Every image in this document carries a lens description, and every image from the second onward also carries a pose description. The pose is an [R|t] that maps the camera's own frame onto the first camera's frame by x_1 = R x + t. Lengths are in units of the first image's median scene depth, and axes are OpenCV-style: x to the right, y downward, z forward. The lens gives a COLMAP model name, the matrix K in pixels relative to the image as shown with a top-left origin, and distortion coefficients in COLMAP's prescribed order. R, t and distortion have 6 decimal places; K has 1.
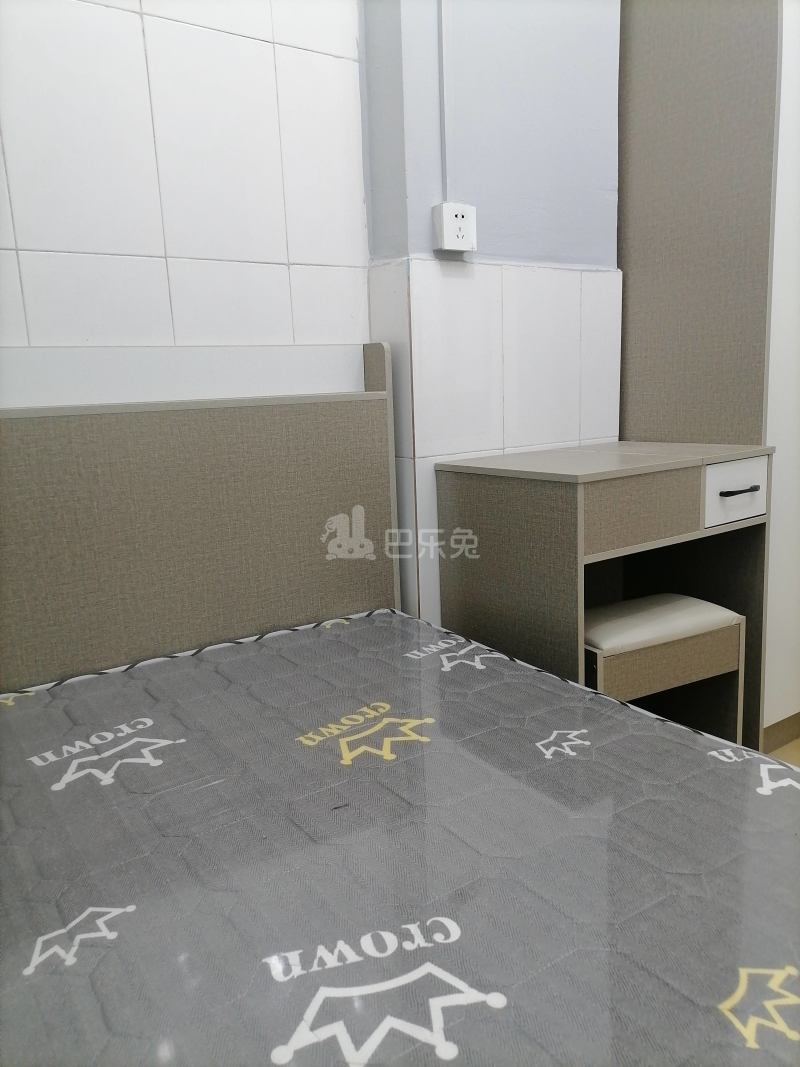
lens RADIAL K [[799.3, 0, 398.6], [0, 799.3, 528.8], [0, 0, 1]] dist [0.036767, -0.005913]
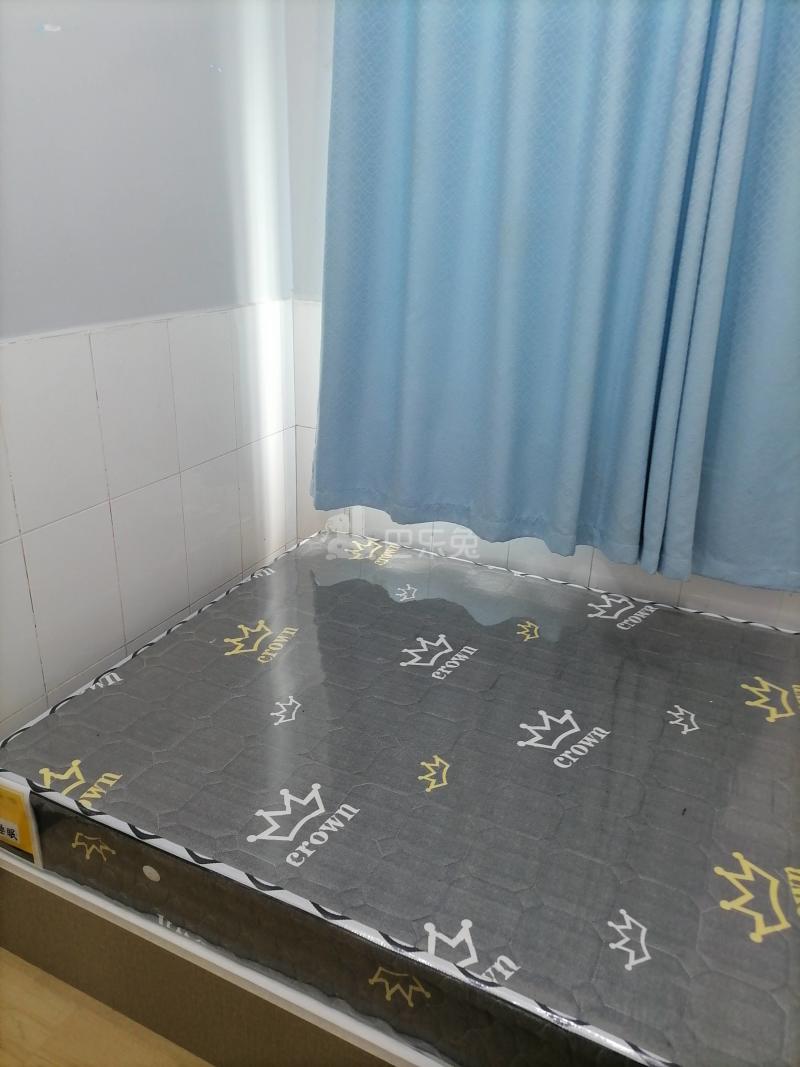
lens RADIAL K [[799.3, 0, 402.6], [0, 799.3, 539.4], [0, 0, 1]] dist [0.036767, -0.005913]
pose [[-0.865754, 0.206219, -0.456009, 0.856049], [-0.088498, 0.833722, 0.545047, -0.769735], [0.492583, 0.512232, -0.703548, 1.310465]]
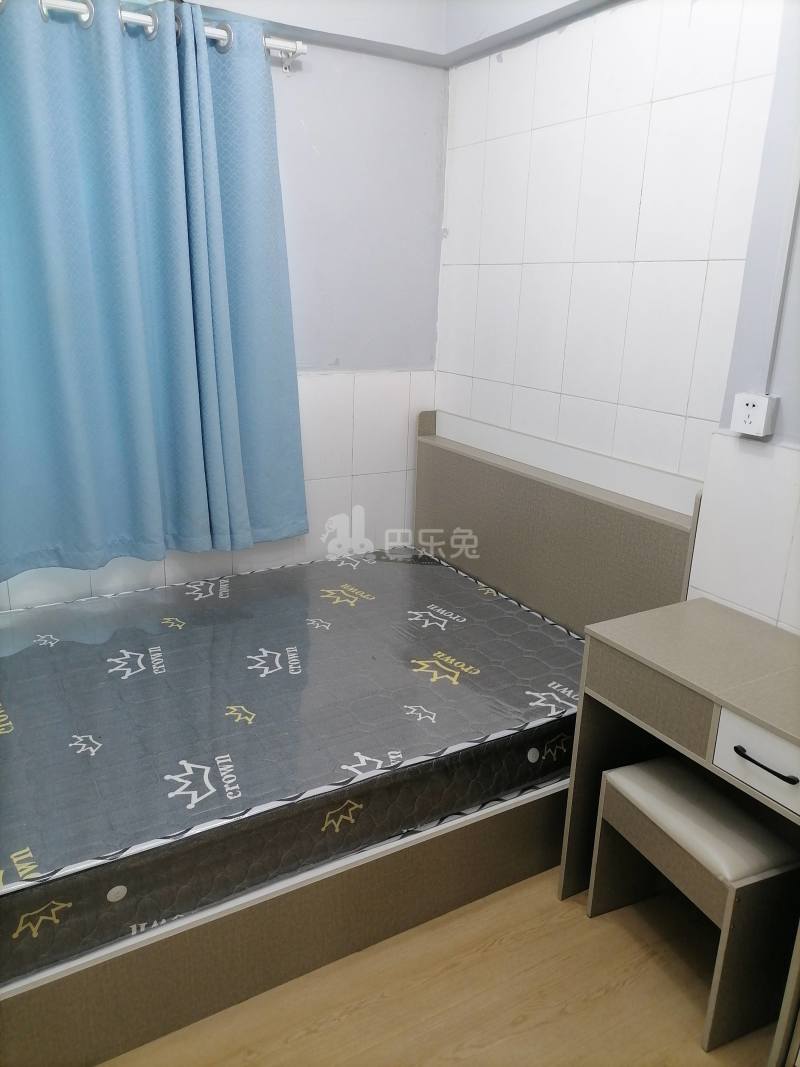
lens RADIAL K [[799.3, 0, 395.1], [0, 799.3, 533.1], [0, 0, 1]] dist [0.036767, -0.005913]
pose [[-0.081088, 0.338035, -0.937634, 1.804347], [-0.200777, 0.915907, 0.347566, -0.759605], [0.976275, 0.216439, -0.006400, 0.829873]]
